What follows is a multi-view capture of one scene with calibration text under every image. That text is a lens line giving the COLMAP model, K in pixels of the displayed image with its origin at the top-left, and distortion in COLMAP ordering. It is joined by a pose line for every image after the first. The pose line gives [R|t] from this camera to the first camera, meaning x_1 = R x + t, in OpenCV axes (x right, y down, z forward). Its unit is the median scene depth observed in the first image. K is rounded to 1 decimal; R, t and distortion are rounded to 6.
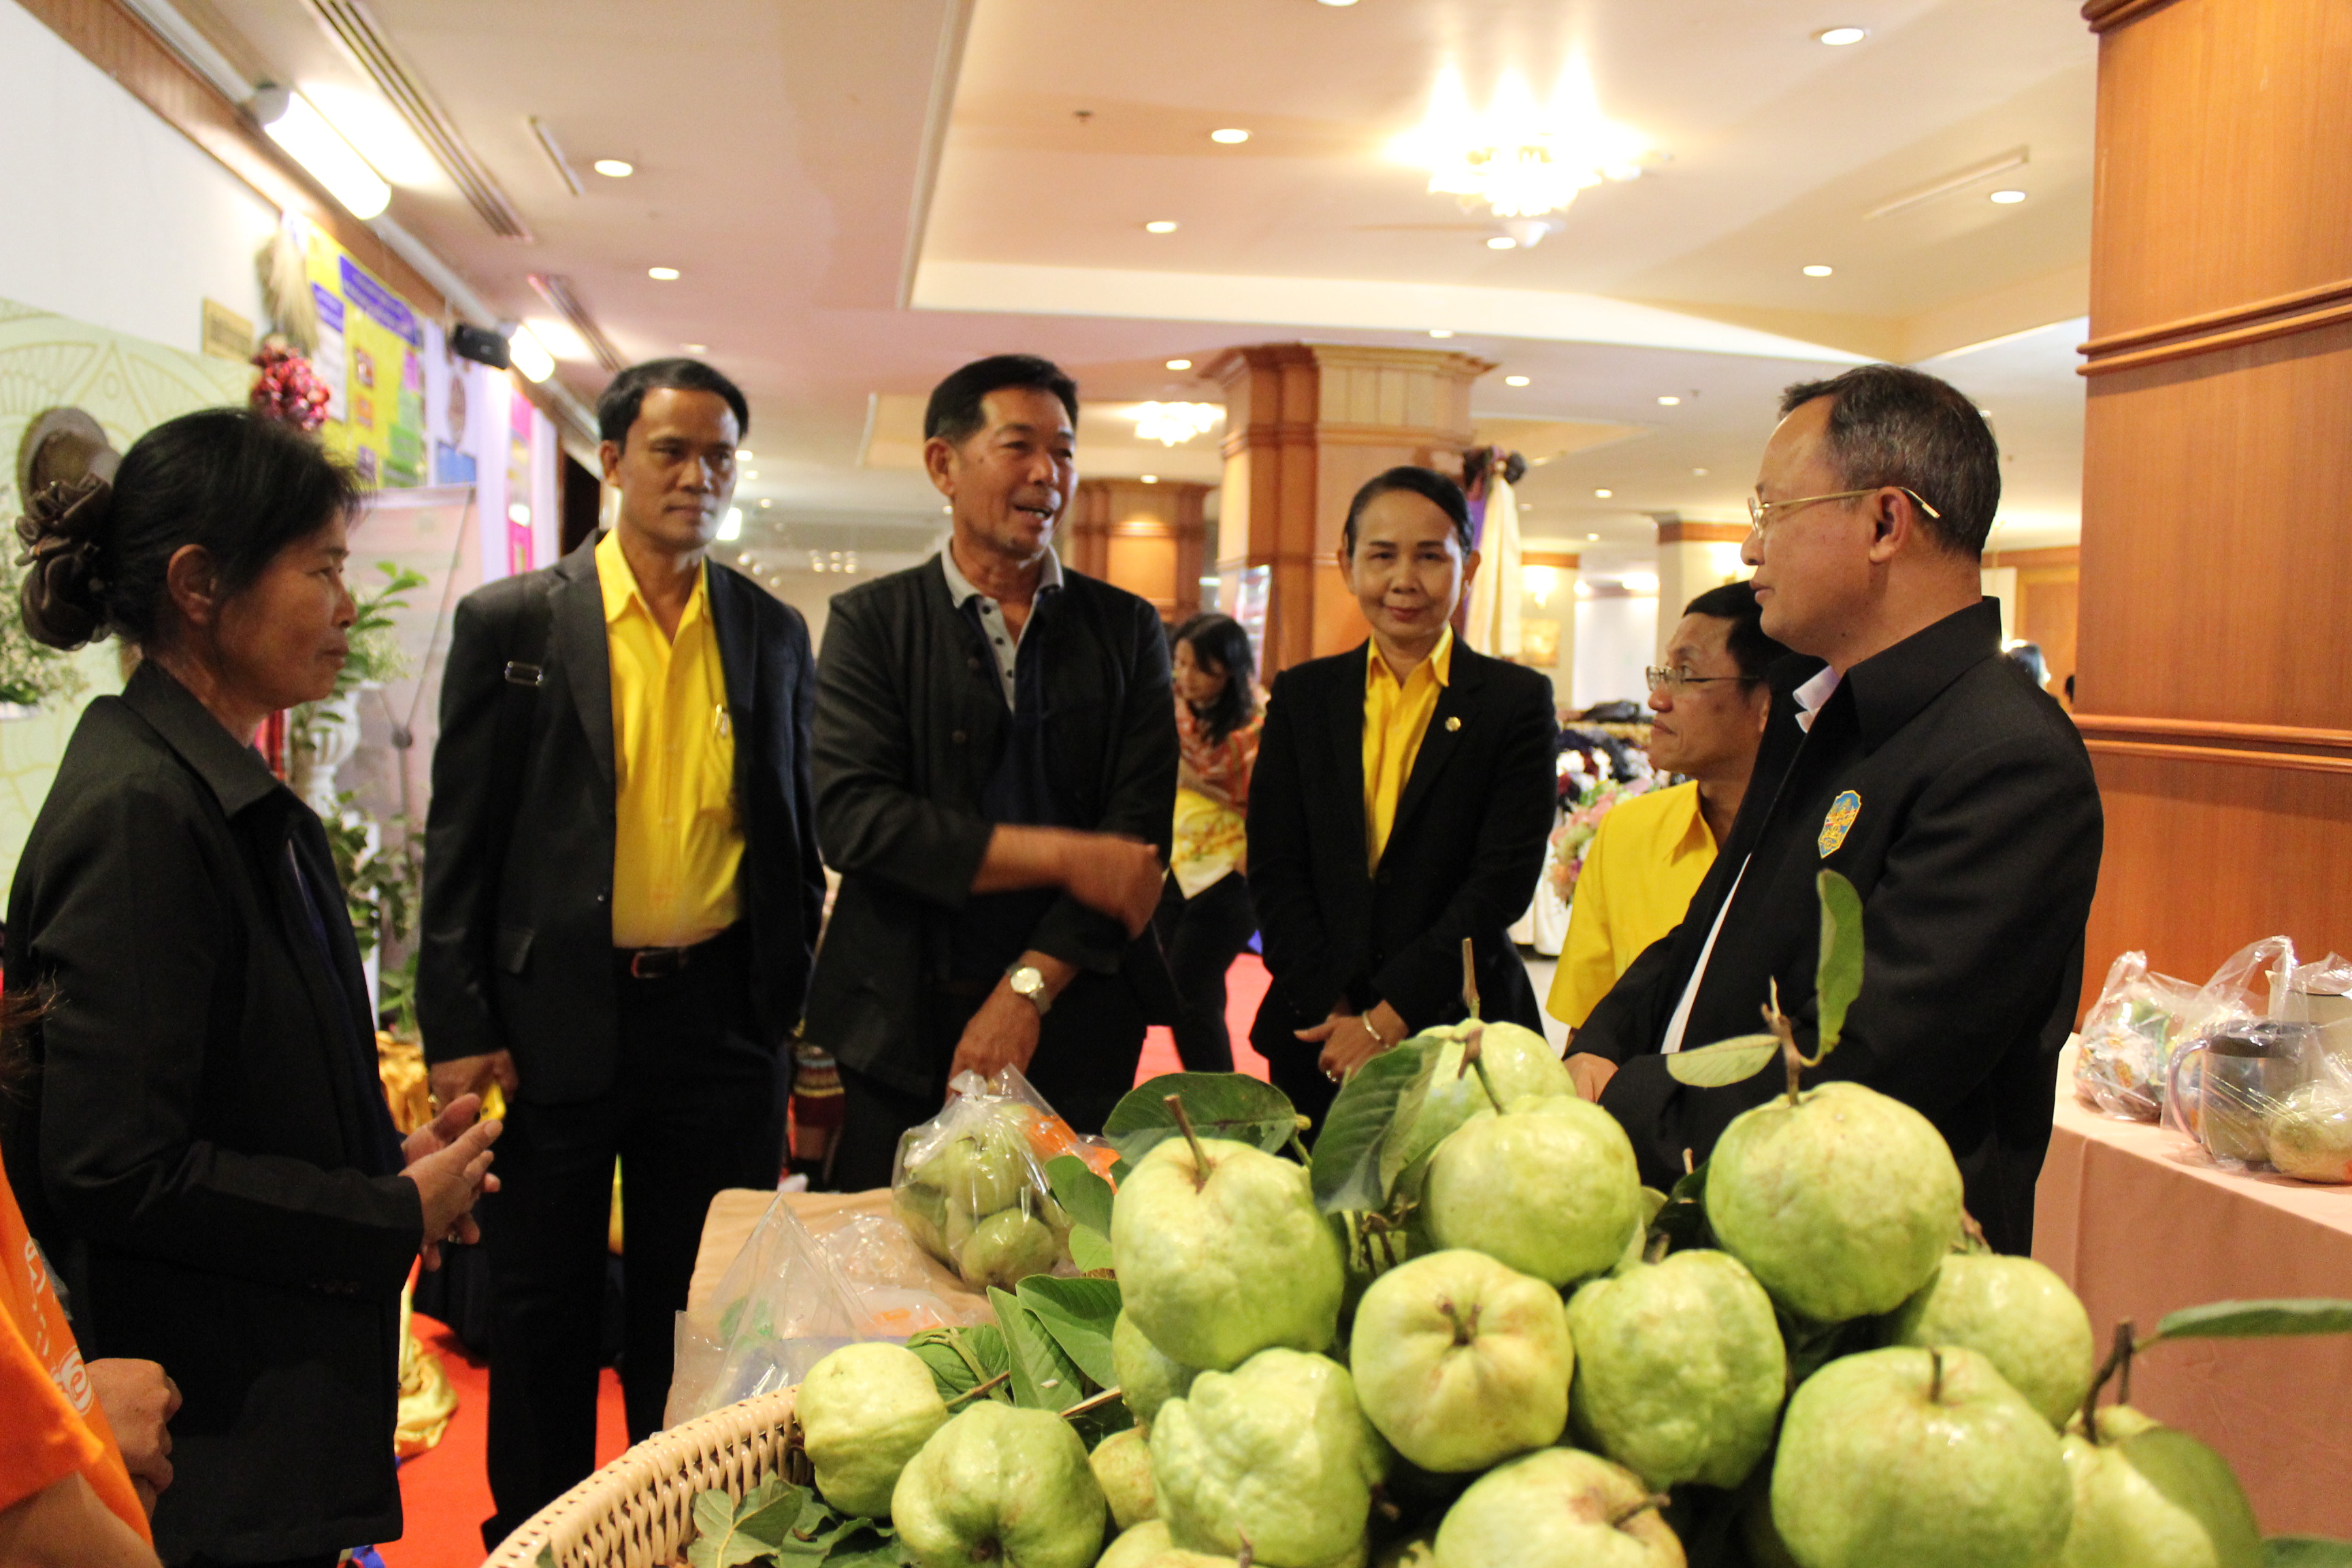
lens RADIAL K [[2030.4, 0, 1176.0], [0, 2030.4, 784.0], [0, 0, 1]] dist [-0.178535, 0.177889]
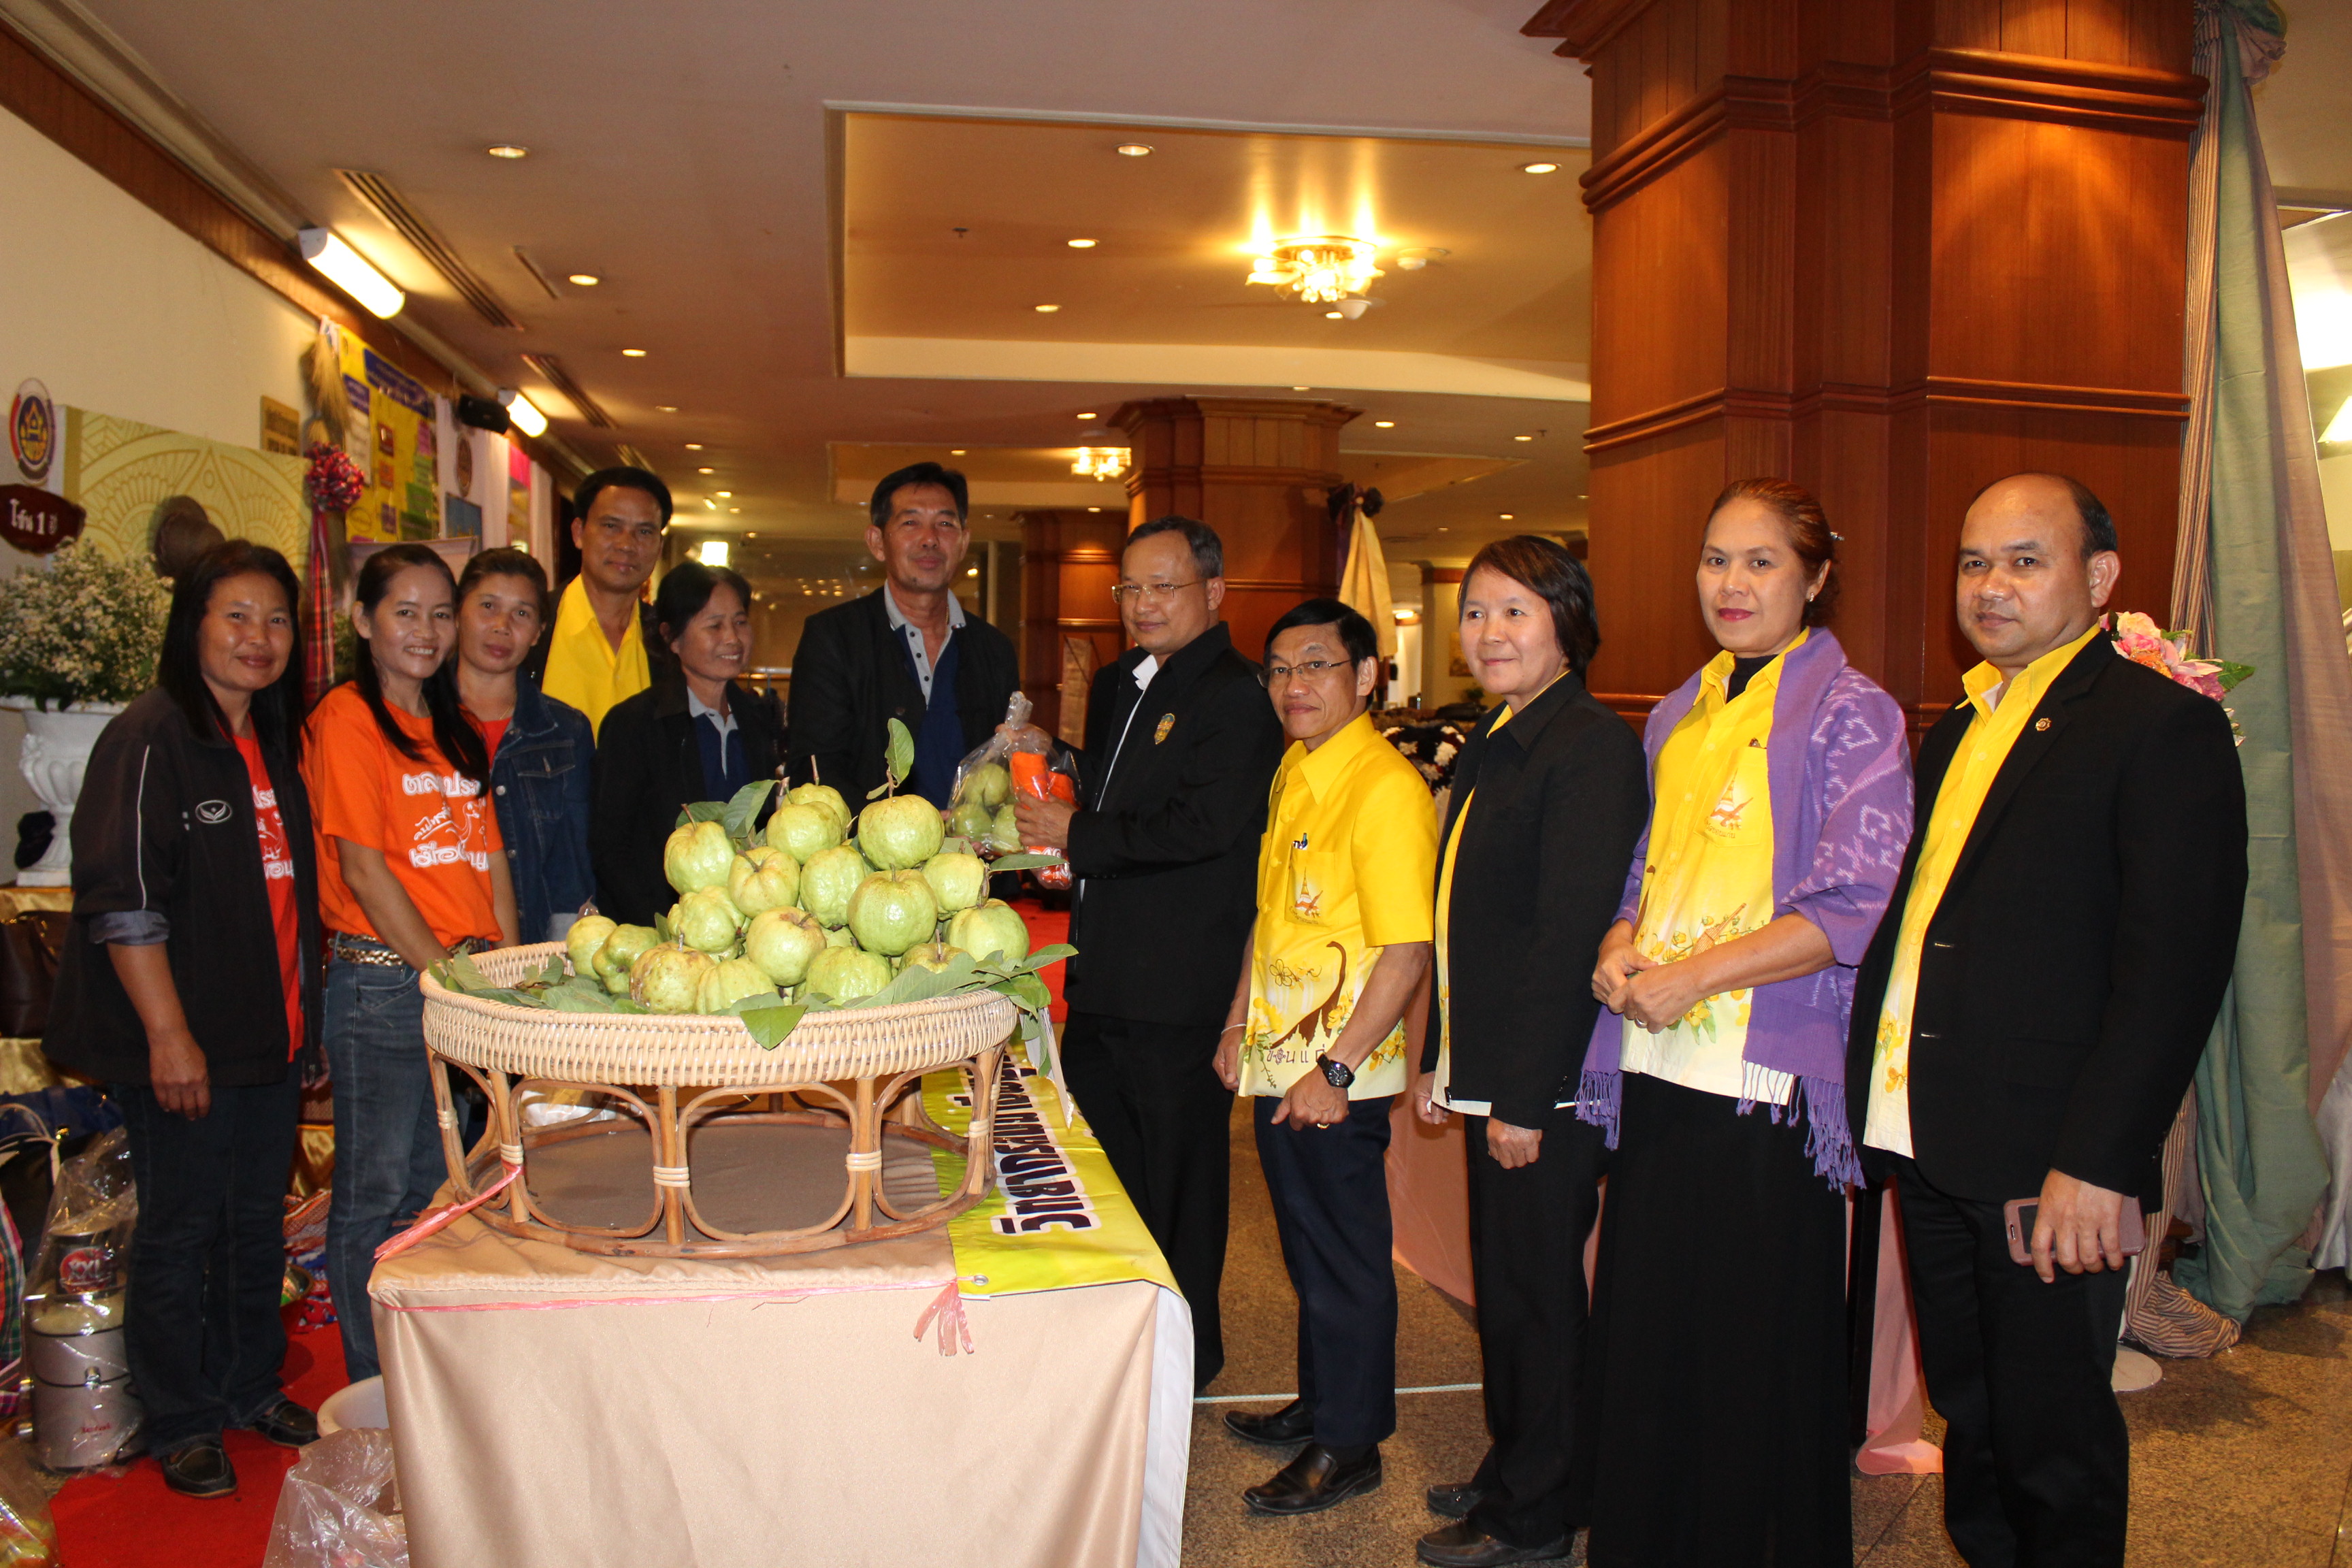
lens RADIAL K [[2030.4, 0, 1176.0], [0, 2030.4, 784.0], [0, 0, 1]] dist [-0.178535, 0.177889]
pose [[0.999887, -0.012442, -0.008399, 0.079850], [0.012367, 0.999883, -0.009005, 0.017974], [0.008510, 0.008900, 0.999924, -0.204017]]
